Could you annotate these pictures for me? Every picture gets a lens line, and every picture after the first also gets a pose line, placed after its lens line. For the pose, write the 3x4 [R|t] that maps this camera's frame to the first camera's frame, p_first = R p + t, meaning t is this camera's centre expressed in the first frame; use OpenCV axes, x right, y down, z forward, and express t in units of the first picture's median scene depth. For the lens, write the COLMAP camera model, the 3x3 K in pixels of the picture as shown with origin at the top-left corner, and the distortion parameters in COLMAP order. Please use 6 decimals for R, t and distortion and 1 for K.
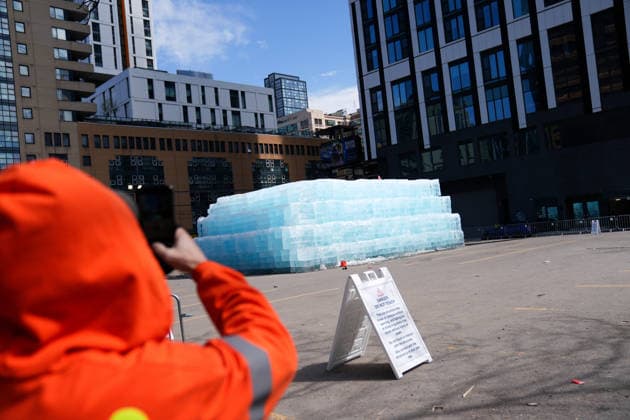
lens RADIAL K [[552.2, 0, 312.8], [0, 552.2, 206.9], [0, 0, 1]] dist [-0.027460, 0.014553]
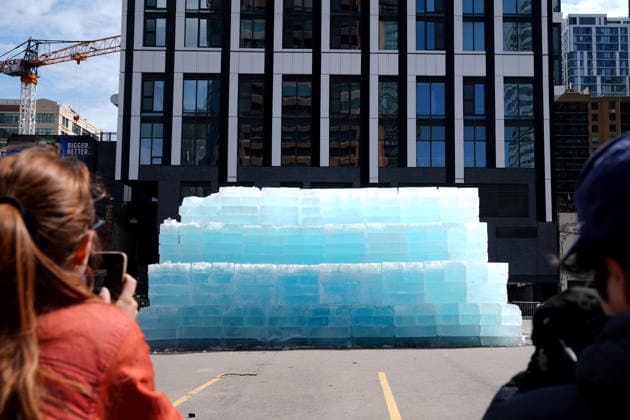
lens RADIAL K [[696.9, 0, 319.6], [0, 696.9, 211.0], [0, 0, 1]] dist [0.045722, 0.000000]
pose [[0.666361, 0.187025, 0.721793, -0.491511], [-0.103162, 0.981847, -0.159168, 0.082594], [-0.738459, 0.031602, 0.673558, 0.462890]]
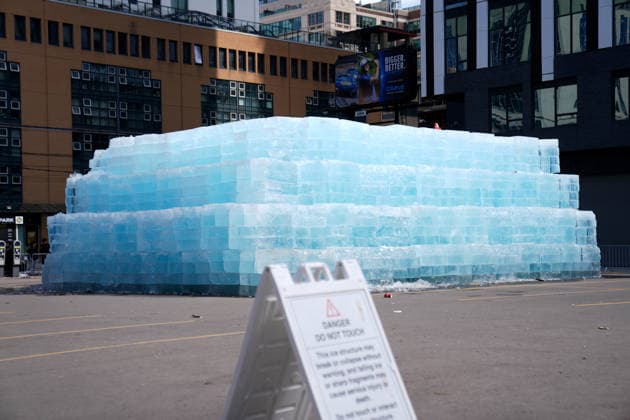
lens RADIAL K [[1065.6, 0, 315.4], [0, 1065.6, 213.7], [0, 0, 1]] dist [0.304603, 0.000000]
pose [[0.996391, 0.084654, -0.006221, 0.021026], [-0.084478, 0.996122, 0.024575, 0.010620], [0.008278, -0.023961, 0.999679, 0.019486]]
